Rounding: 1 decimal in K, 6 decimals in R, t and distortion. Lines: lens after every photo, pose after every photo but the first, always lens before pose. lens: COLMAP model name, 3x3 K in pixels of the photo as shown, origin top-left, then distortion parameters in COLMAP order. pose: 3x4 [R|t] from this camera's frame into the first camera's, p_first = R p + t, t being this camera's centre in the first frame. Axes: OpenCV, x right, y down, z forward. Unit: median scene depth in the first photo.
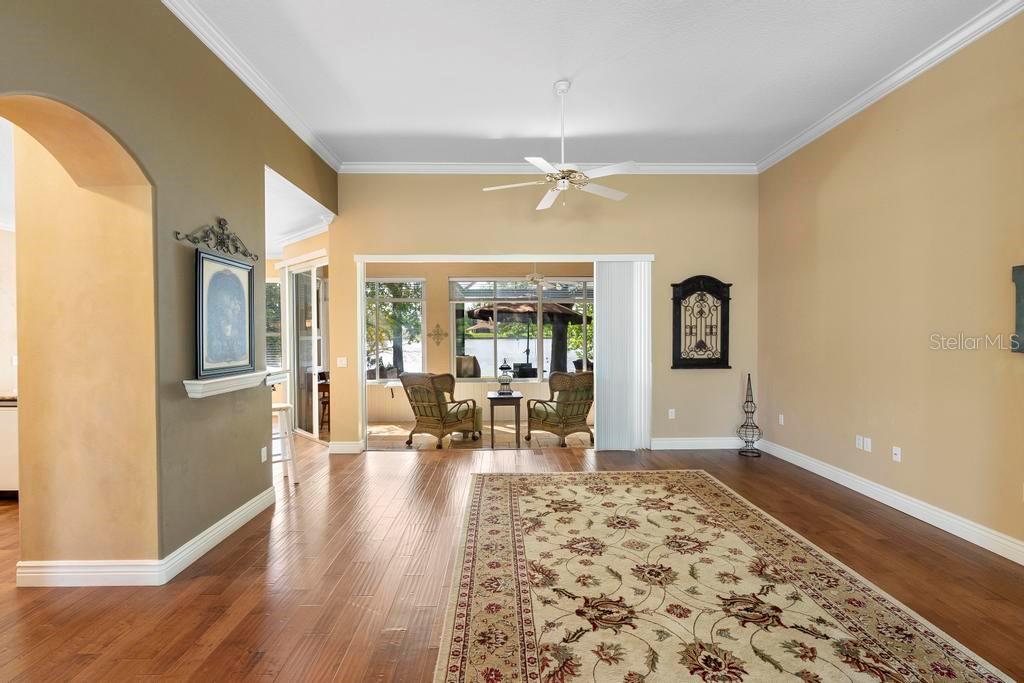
lens RADIAL K [[461.9, 0, 508.6], [0, 461.9, 339.5], [0, 0, 1]] dist [-0.009829, 0.003387]
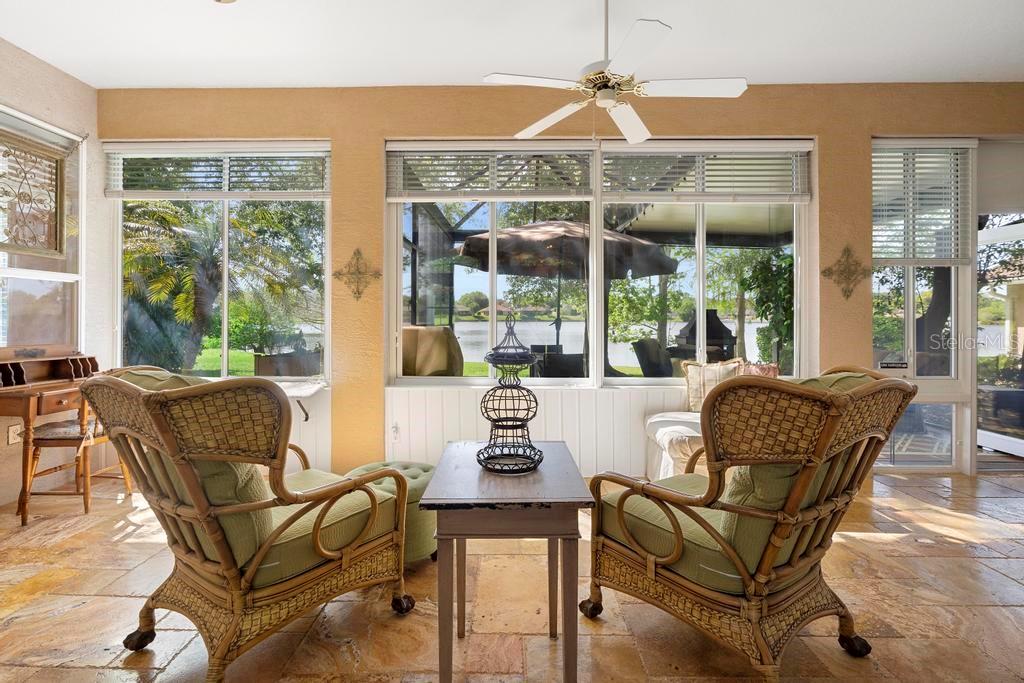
lens RADIAL K [[461.9, 0, 516.4], [0, 461.9, 316.6], [0, 0, 1]] dist [-0.009829, 0.003387]
pose [[0.999901, 0.007738, -0.011772, -0.002924], [-0.007901, 0.999873, -0.013827, 0.078709], [0.011663, 0.013918, 0.999835, 1.352216]]
